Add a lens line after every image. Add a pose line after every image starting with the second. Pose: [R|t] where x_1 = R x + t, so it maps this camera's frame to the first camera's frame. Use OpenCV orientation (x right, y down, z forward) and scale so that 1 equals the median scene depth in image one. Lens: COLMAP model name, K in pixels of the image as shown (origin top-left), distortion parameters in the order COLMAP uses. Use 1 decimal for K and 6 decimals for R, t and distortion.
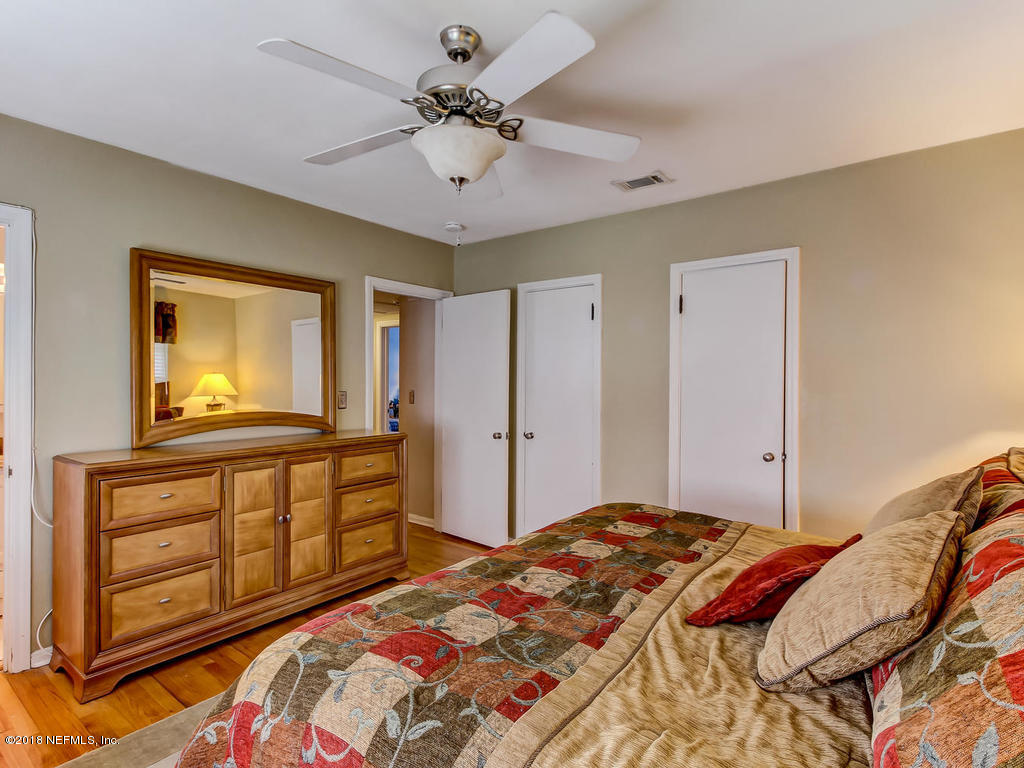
lens RADIAL K [[533.0, 0, 518.5], [0, 533.0, 377.8], [0, 0, 1]] dist [0.031190, -0.018994]
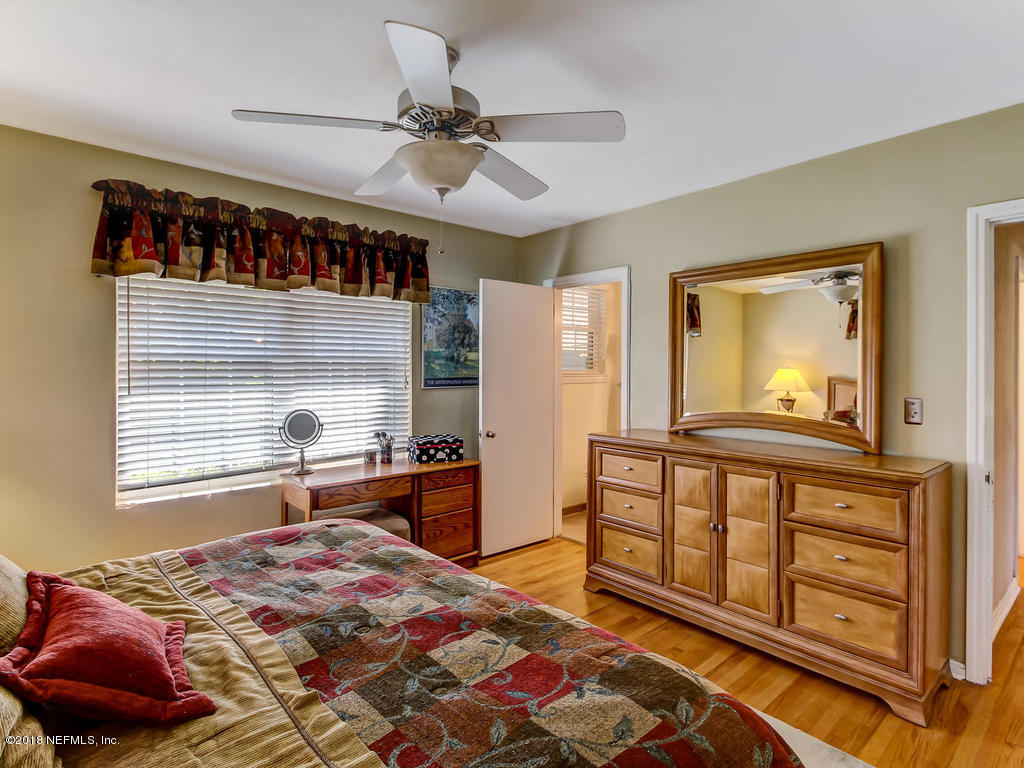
lens RADIAL K [[533.0, 0, 518.5], [0, 533.0, 377.8], [0, 0, 1]] dist [0.031190, -0.018994]
pose [[-0.191996, 0.007162, -0.981370, 0.552950], [-0.001366, 0.999970, 0.007565, -0.005331], [0.981395, 0.002793, -0.191980, 0.854325]]
